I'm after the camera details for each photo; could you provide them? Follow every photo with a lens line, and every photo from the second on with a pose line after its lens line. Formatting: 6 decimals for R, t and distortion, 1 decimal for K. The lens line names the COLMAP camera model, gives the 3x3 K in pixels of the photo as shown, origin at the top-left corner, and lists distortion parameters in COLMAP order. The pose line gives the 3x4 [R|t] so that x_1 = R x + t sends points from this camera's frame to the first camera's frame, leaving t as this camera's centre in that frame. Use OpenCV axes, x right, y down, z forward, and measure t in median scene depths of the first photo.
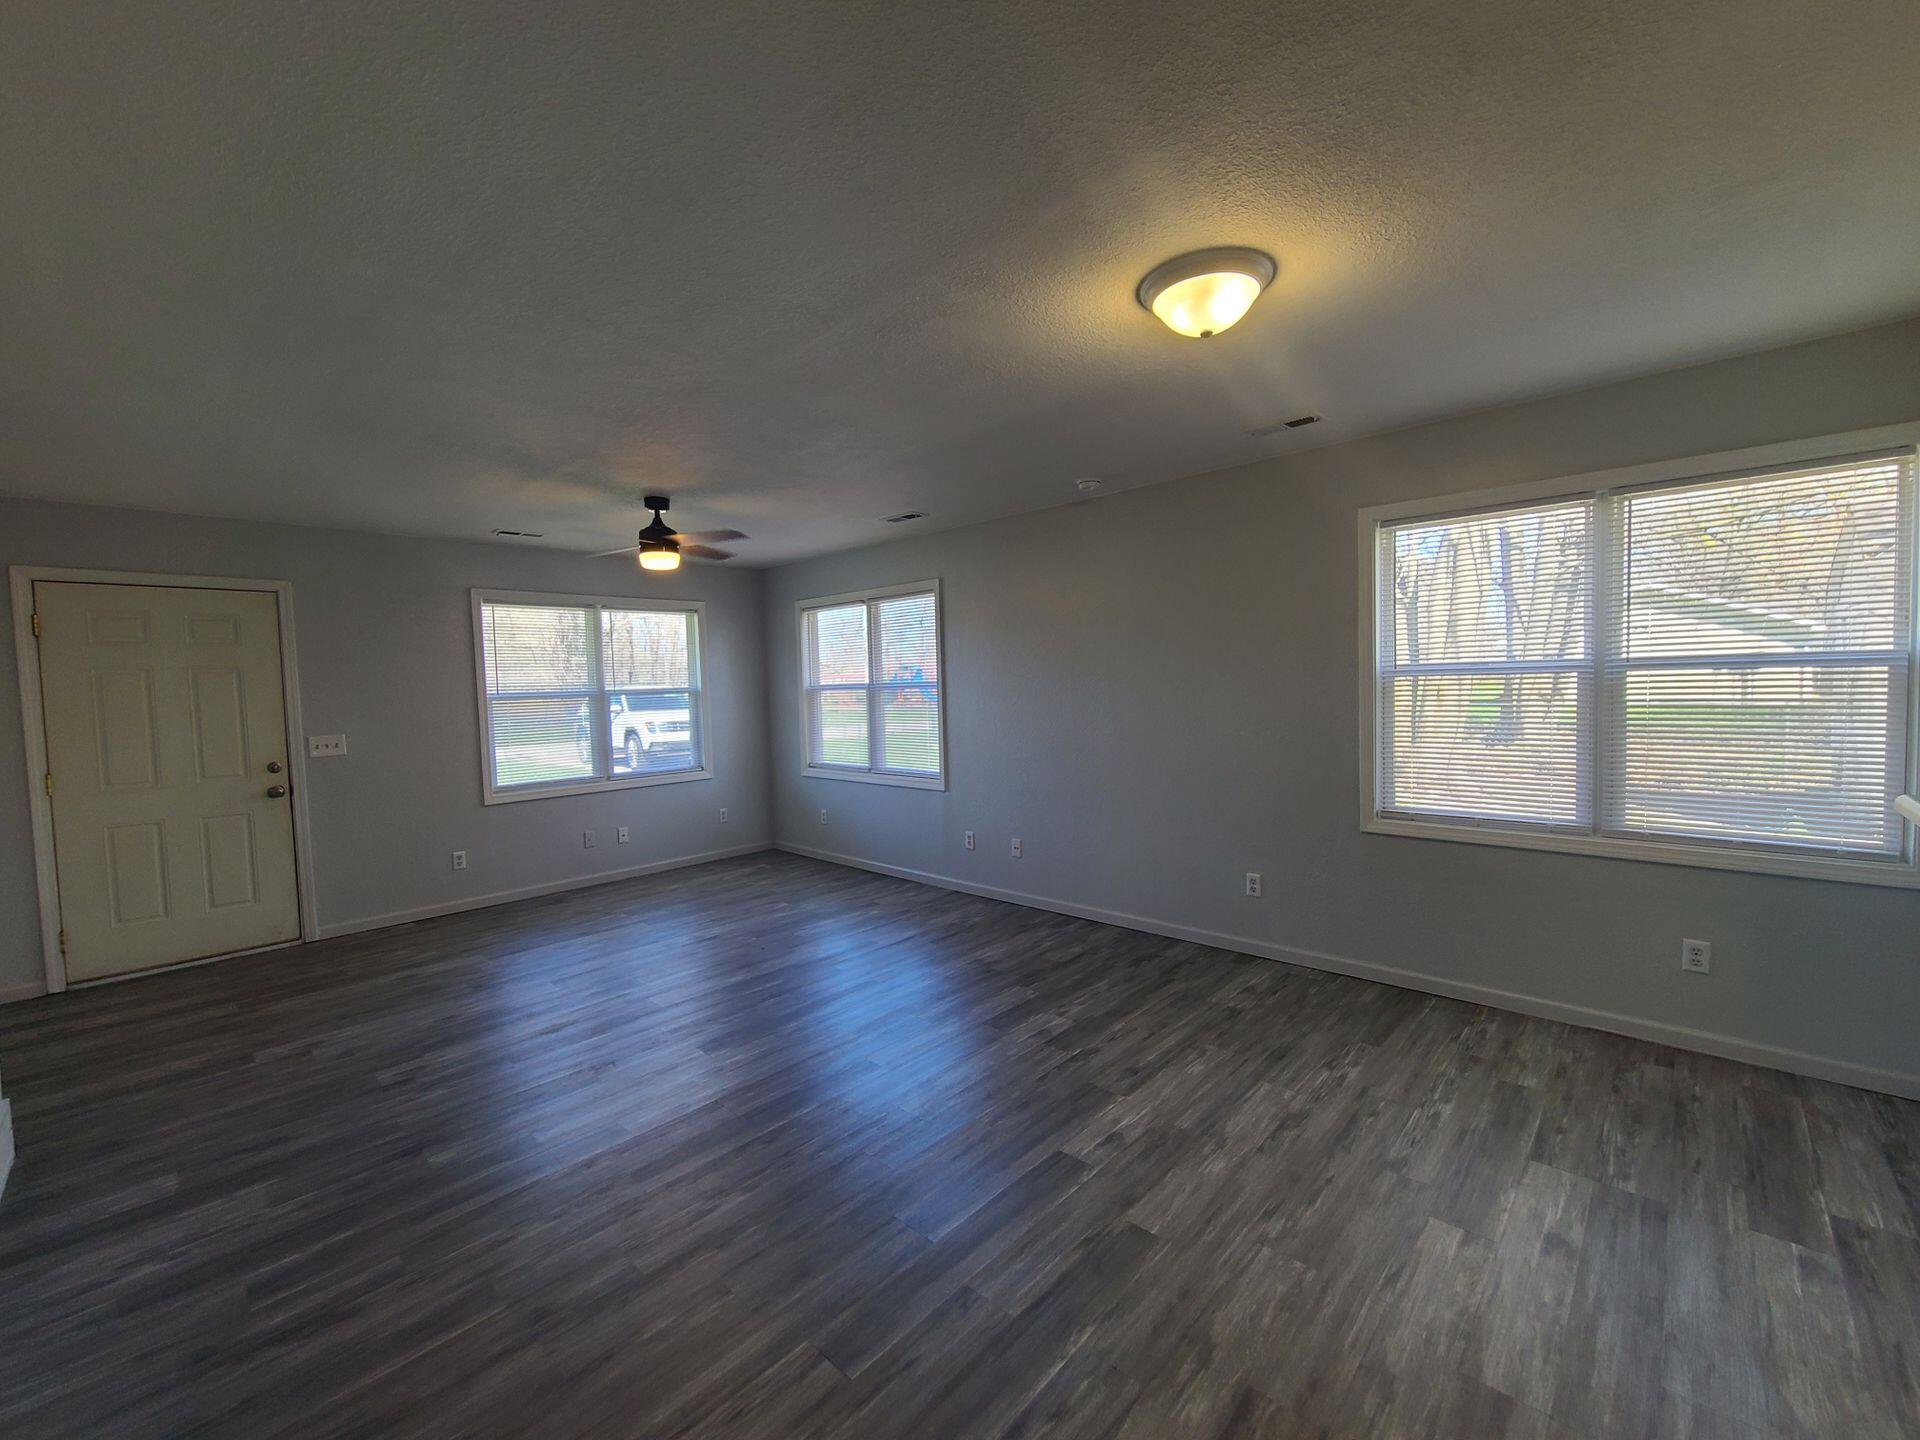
lens RADIAL K [[784.8, 0, 953.2], [0, 784.8, 722.2], [0, 0, 1]] dist [-0.019526, -0.000196]
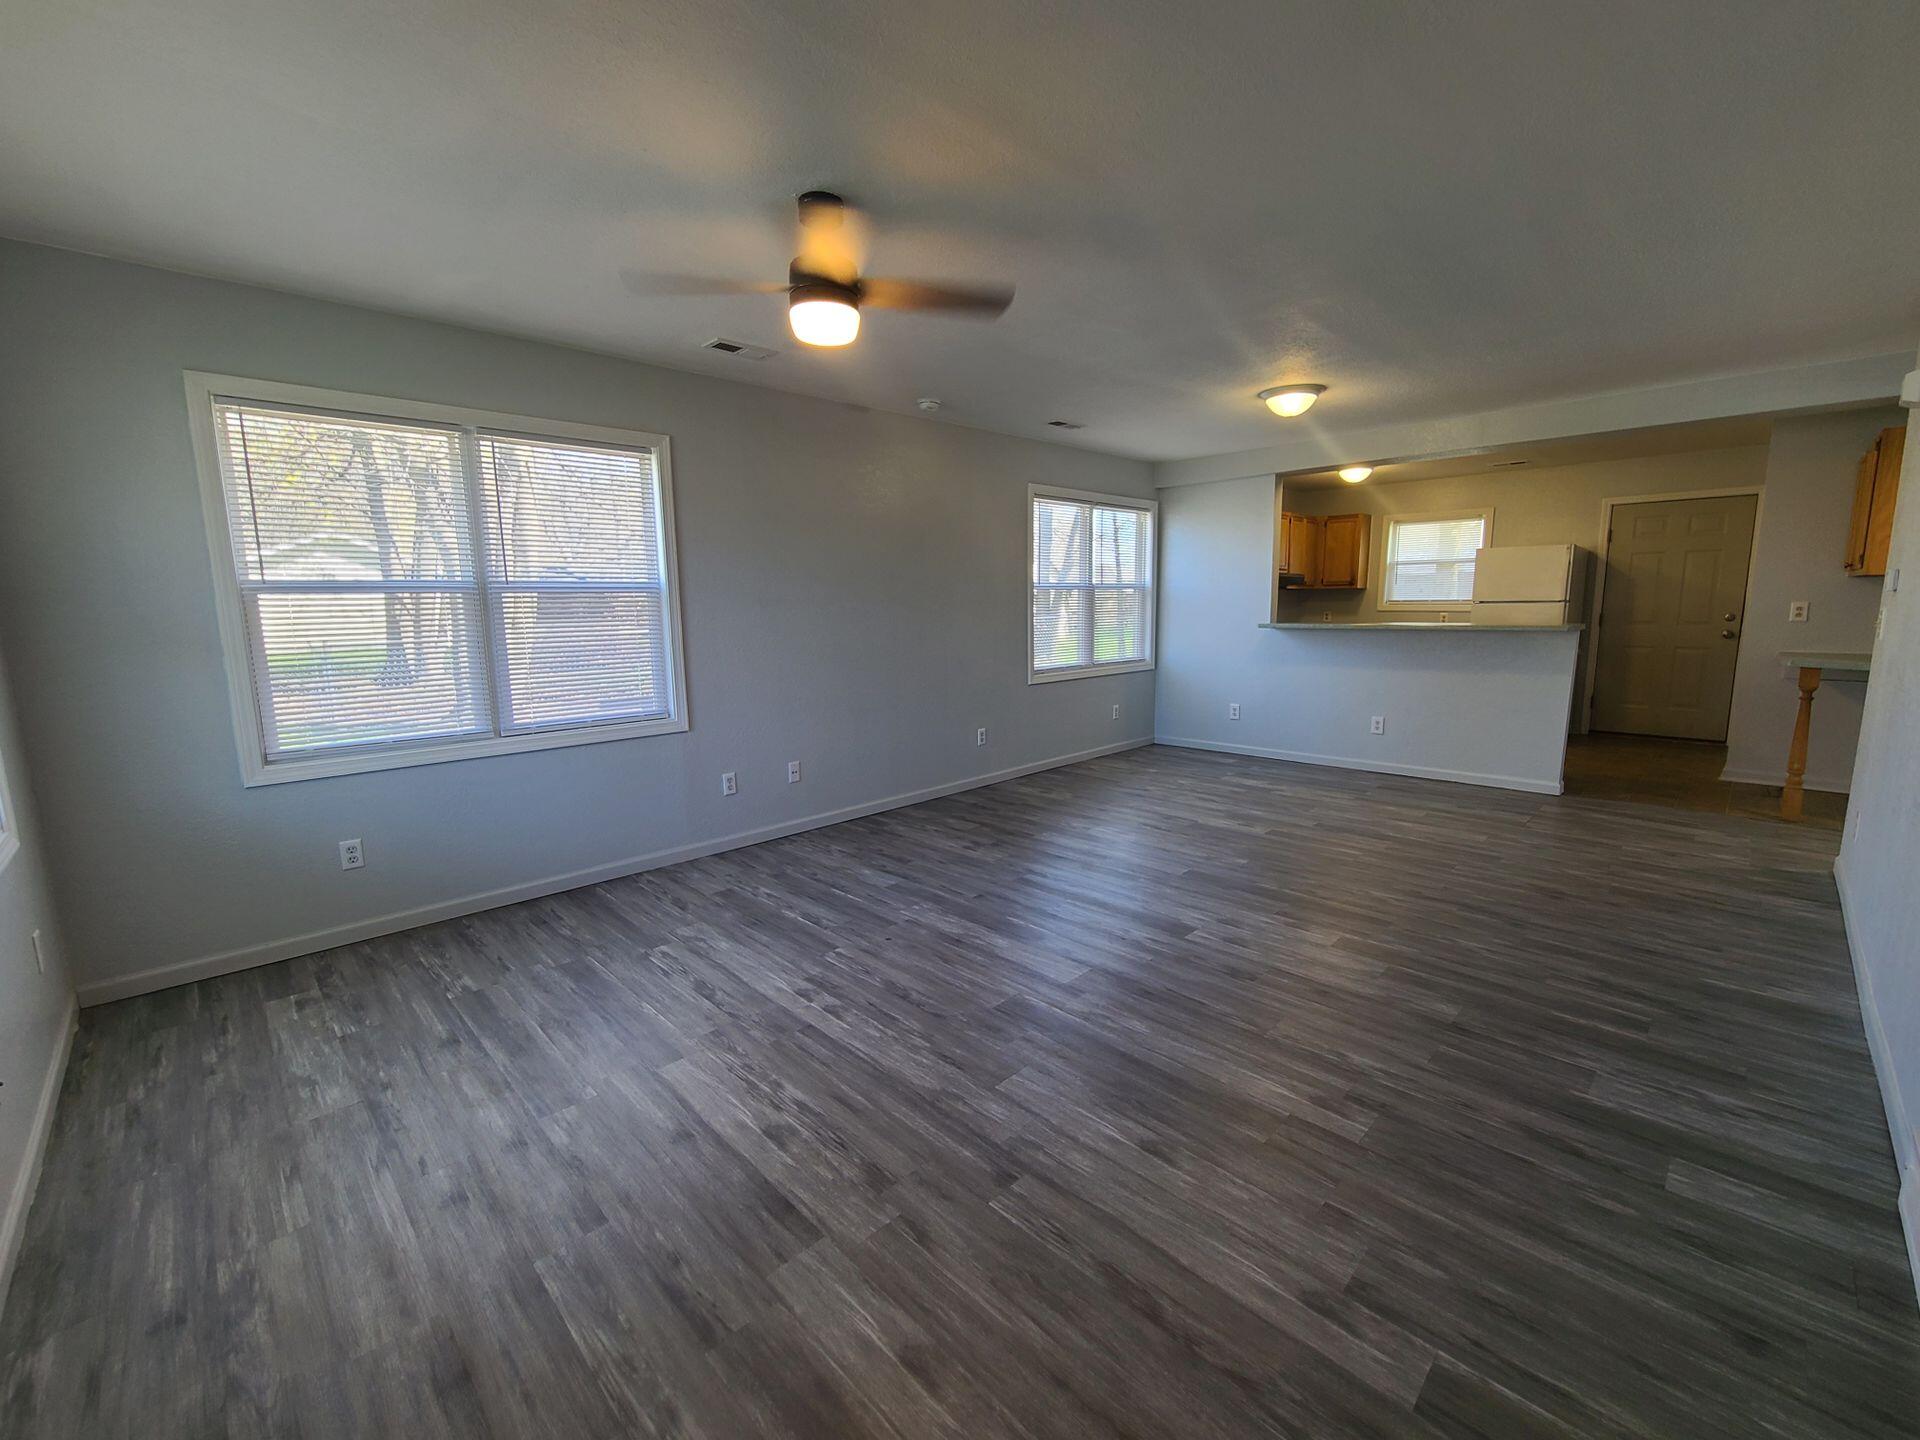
lens RADIAL K [[781.8, 0, 995.8], [0, 781.8, 714.5], [0, 0, 1]] dist [0.017094, -0.000340]
pose [[0.019150, -0.127848, 0.991609, -0.977051], [0.056150, 0.990363, 0.126603, -0.008305], [-0.998239, 0.053254, 0.026144, 0.901590]]
